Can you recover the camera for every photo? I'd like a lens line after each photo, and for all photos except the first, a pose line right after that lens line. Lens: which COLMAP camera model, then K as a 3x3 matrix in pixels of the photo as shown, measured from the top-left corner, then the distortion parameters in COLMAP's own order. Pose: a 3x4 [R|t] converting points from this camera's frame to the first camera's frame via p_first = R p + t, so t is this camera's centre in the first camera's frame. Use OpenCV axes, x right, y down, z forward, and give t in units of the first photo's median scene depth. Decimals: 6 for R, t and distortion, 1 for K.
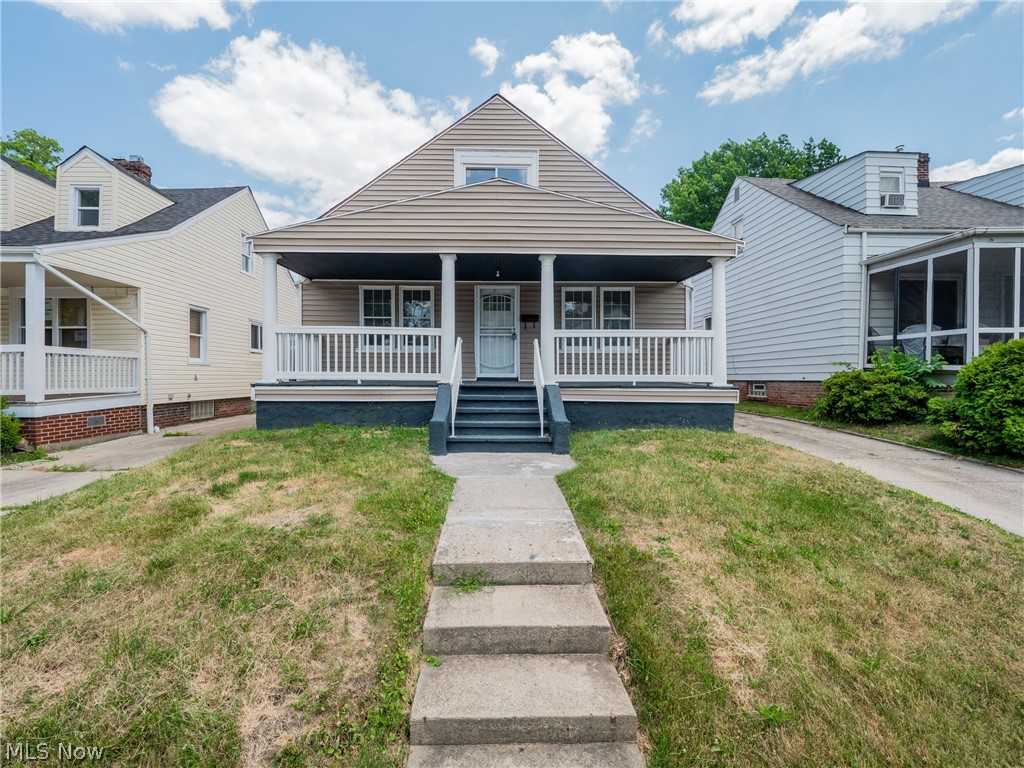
lens RADIAL K [[437.0, 0, 496.2], [0, 437.0, 379.6], [0, 0, 1]] dist [-0.001832, -0.004540]
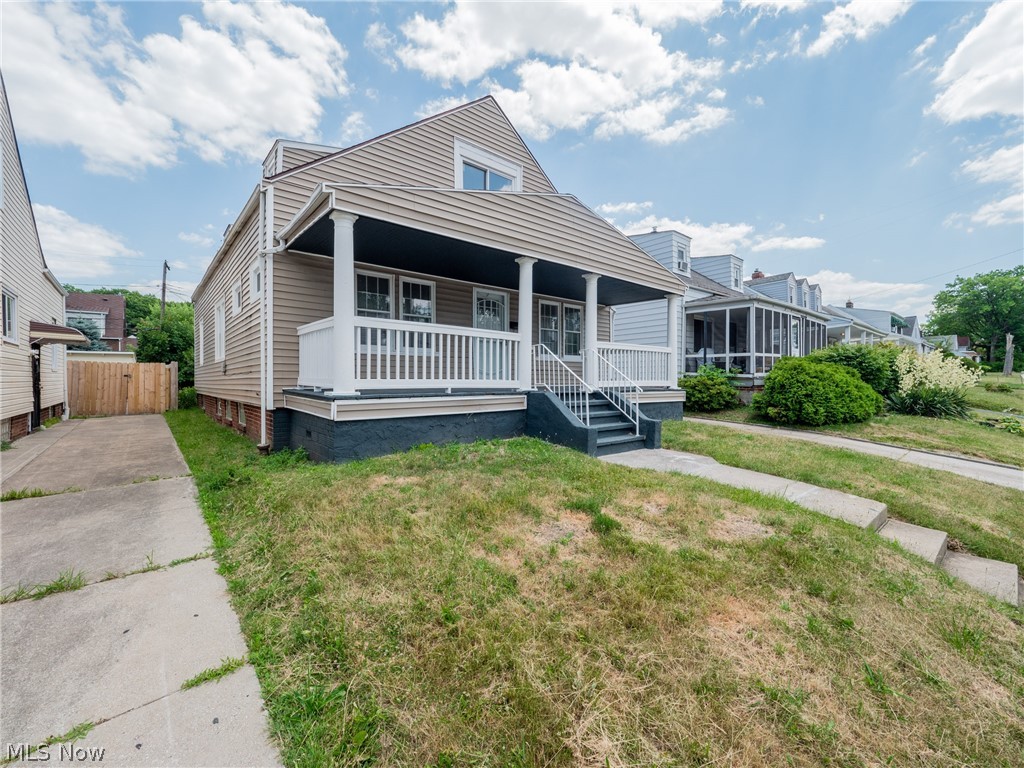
lens RADIAL K [[437.0, 0, 505.2], [0, 437.0, 382.5], [0, 0, 1]] dist [-0.001832, -0.004540]
pose [[0.774540, -0.007285, 0.632483, -0.600851], [0.006175, 0.999973, 0.003955, -0.010629], [-0.632494, 0.000843, 0.774565, 0.217183]]
